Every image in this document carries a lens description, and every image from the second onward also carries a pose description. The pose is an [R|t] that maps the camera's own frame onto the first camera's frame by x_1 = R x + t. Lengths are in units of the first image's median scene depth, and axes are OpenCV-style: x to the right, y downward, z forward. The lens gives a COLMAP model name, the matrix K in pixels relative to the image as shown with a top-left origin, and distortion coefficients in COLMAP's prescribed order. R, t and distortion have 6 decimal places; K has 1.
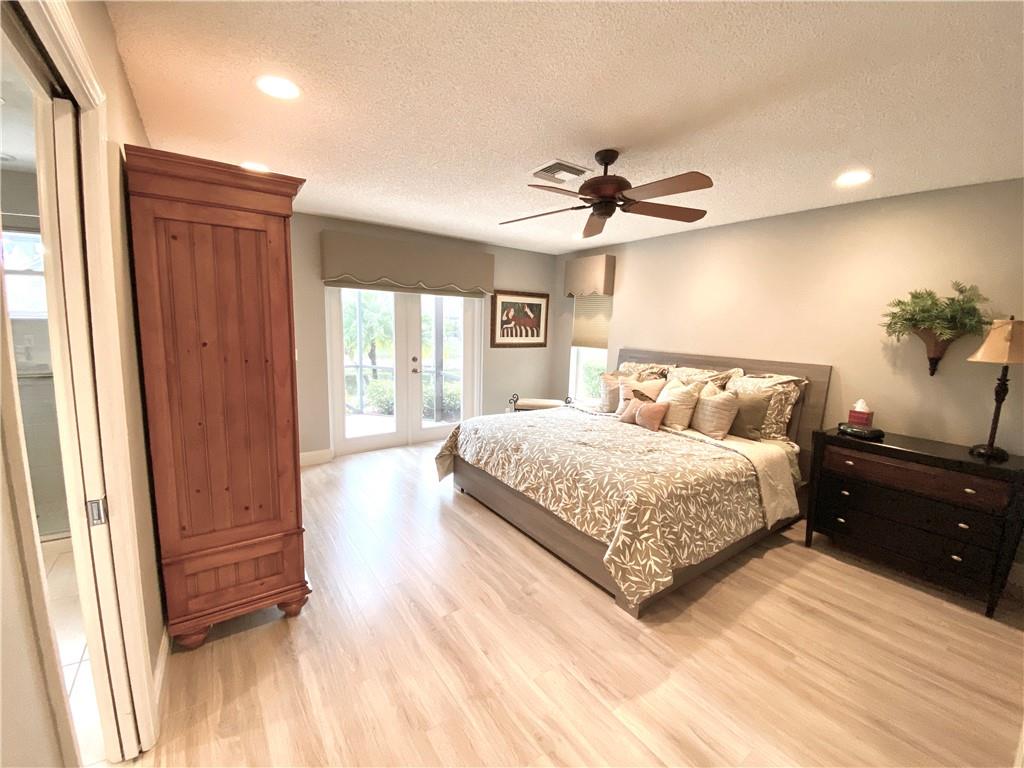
lens RADIAL K [[415.6, 0, 516.5], [0, 415.6, 382.5], [0, 0, 1]] dist [0.044484, -0.033940]
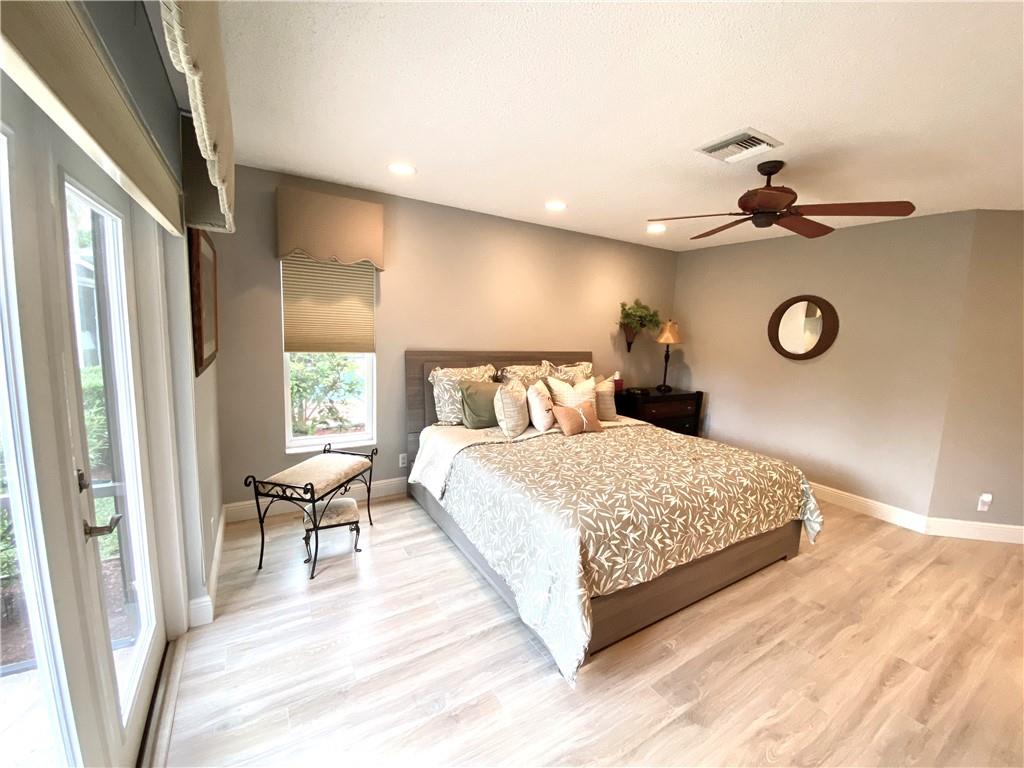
lens RADIAL K [[415.6, 0, 516.5], [0, 415.6, 382.5], [0, 0, 1]] dist [0.044484, -0.033940]
pose [[0.080566, -0.162860, 0.983354, -0.699010], [0.099052, 0.982986, 0.154684, -0.188685], [-0.991815, 0.084941, 0.095327, 1.193710]]
